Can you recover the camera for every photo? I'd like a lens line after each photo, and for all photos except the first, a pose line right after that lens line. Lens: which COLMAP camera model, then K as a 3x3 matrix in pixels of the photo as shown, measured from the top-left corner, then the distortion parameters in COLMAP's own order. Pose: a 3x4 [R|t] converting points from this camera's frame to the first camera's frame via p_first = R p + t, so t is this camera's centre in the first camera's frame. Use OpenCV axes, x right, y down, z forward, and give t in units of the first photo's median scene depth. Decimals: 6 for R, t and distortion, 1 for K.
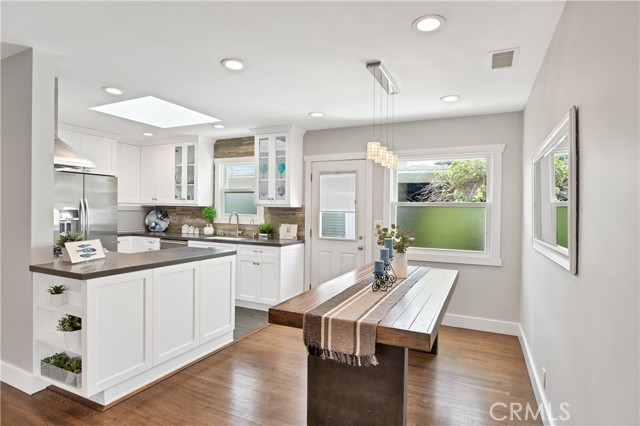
lens RADIAL K [[346.5, 0, 319.1], [0, 346.5, 210.2], [0, 0, 1]] dist [-0.029472, 0.001314]
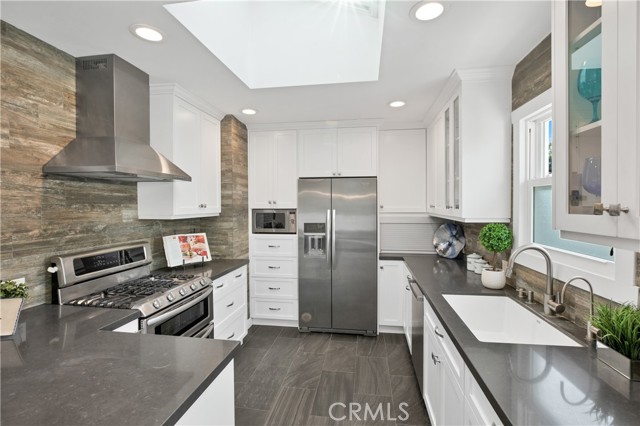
lens RADIAL K [[303.0, 0, 321.3], [0, 303.0, 207.3], [0, 0, 1]] dist [-0.023518, 0.003604]
pose [[0.292191, -0.005630, -0.956344, -0.017633], [-0.000058, 0.999983, -0.005905, -0.032099], [0.956360, 0.001781, 0.292185, 0.763844]]
